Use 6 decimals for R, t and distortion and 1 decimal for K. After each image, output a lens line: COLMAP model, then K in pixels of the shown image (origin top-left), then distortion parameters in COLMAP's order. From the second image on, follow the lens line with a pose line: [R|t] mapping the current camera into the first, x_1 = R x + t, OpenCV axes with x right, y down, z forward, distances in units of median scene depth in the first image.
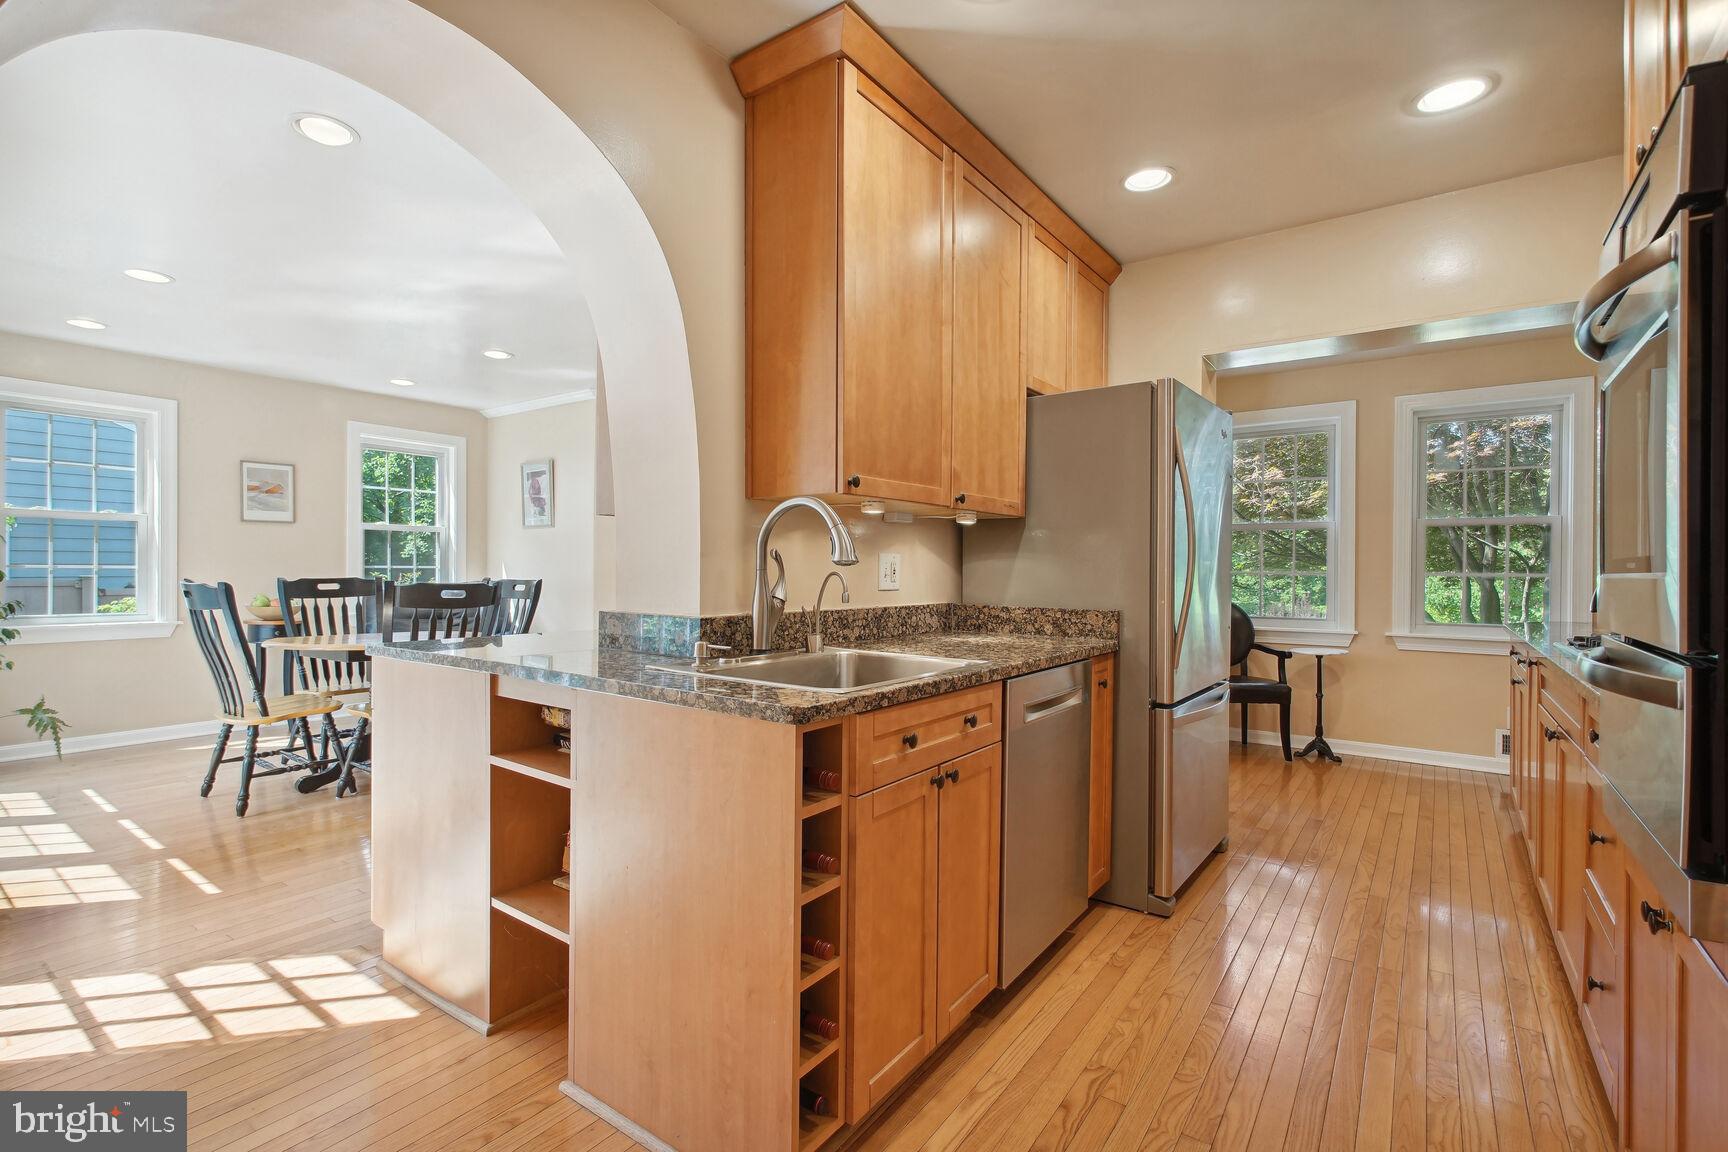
lens RADIAL K [[782.0, 0, 864.9], [0, 782.0, 573.0], [0, 0, 1]] dist [-0.001739, 0.002990]
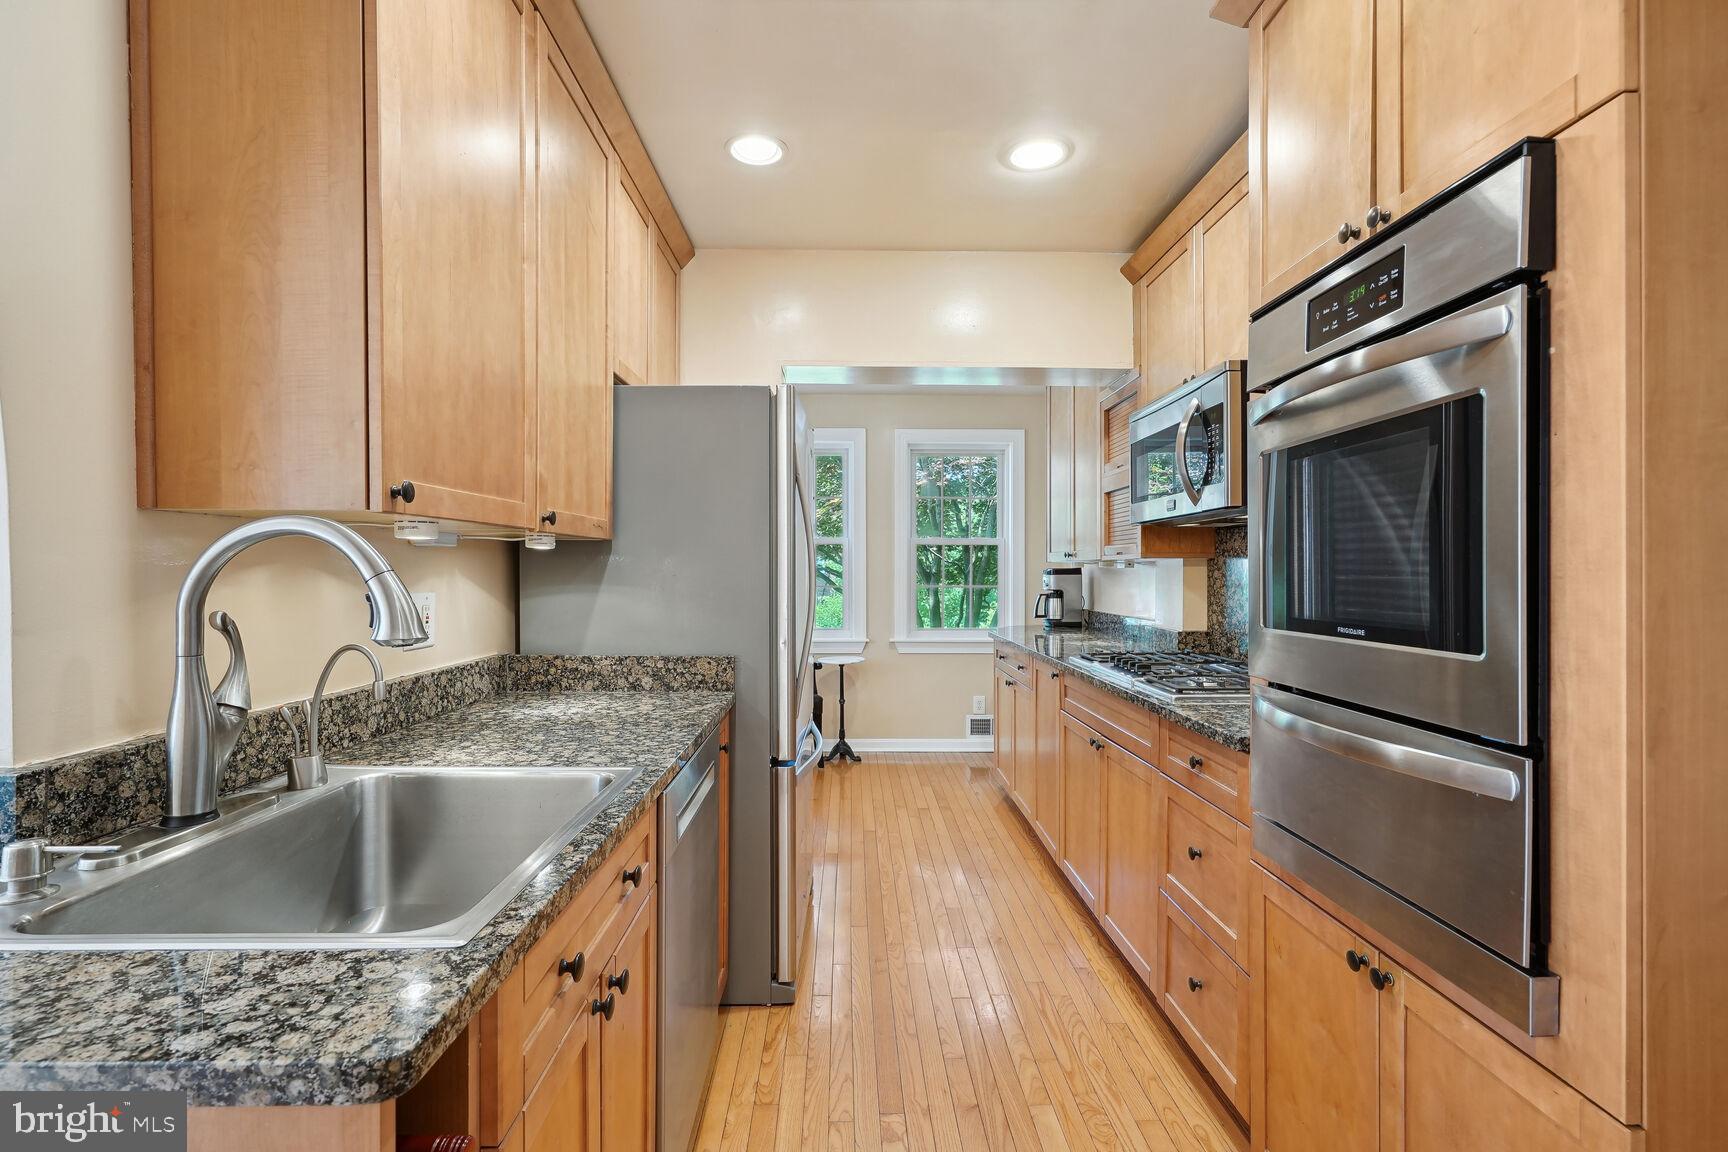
lens RADIAL K [[782.0, 0, 866.6], [0, 782.0, 581.5], [0, 0, 1]] dist [-0.001739, 0.002990]
pose [[0.802532, -0.013050, 0.596466, -0.063380], [0.007766, 0.999905, 0.011427, -0.041822], [-0.596558, -0.004538, 0.802557, 0.256843]]
